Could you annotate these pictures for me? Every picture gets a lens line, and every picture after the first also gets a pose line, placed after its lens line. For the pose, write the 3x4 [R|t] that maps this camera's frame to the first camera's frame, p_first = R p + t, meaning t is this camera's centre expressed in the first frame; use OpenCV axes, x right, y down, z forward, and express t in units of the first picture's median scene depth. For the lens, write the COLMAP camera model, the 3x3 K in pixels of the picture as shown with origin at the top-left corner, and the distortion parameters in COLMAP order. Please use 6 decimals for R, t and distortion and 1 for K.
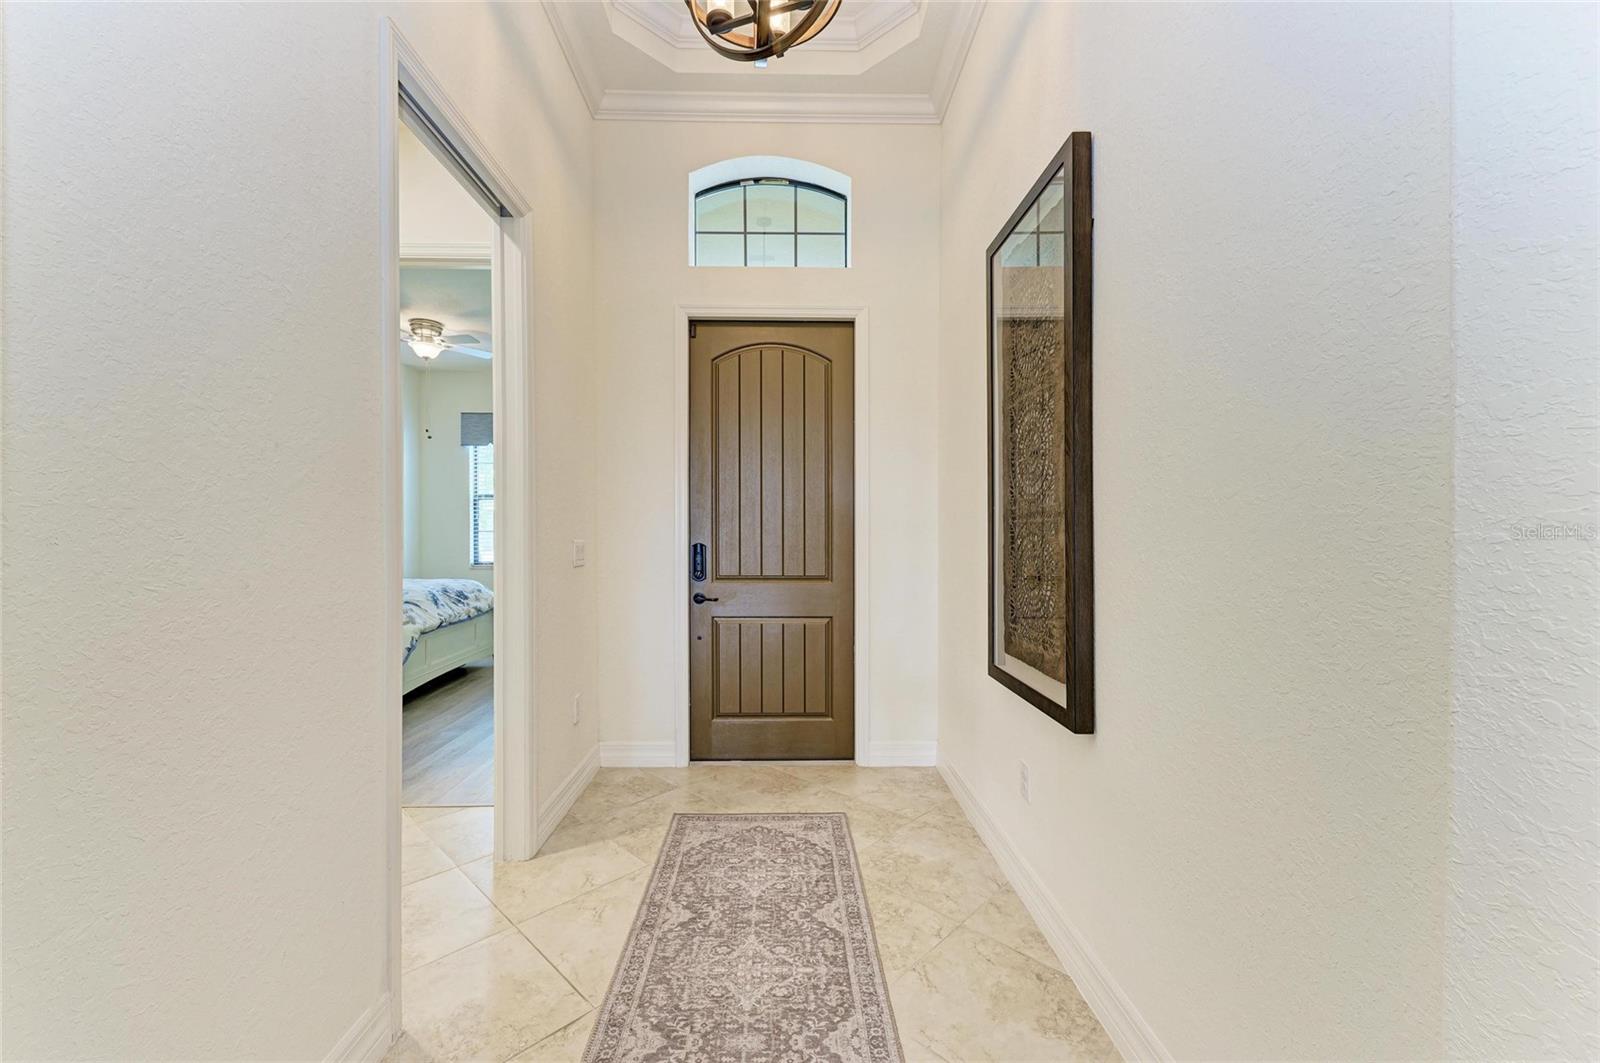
lens RADIAL K [[620.5, 0, 797.2], [0, 620.5, 535.5], [0, 0, 1]] dist [0.009968, -0.000375]
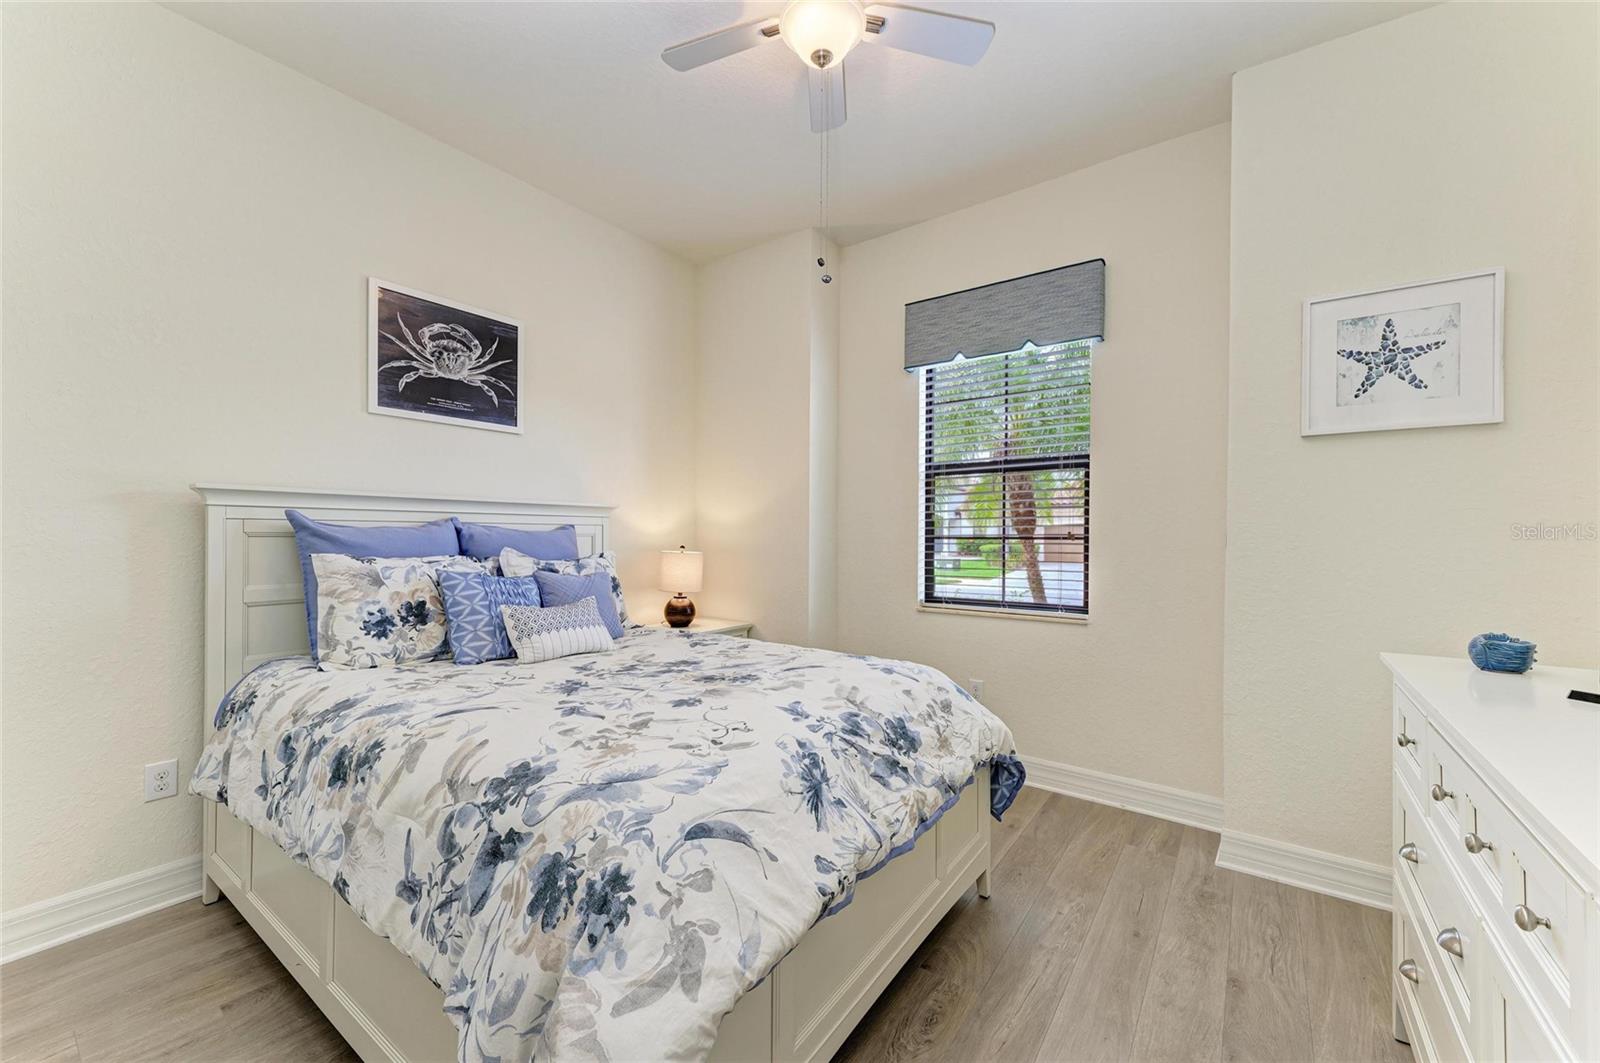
lens RADIAL K [[620.5, 0, 796.8], [0, 620.5, 536.5], [0, 0, 1]] dist [0.009968, -0.000375]
pose [[0.786508, 0.004320, -0.617565, -0.384456], [-0.011311, 0.999909, -0.007411, -0.004321], [0.617476, 0.012814, 0.786485, 0.714549]]
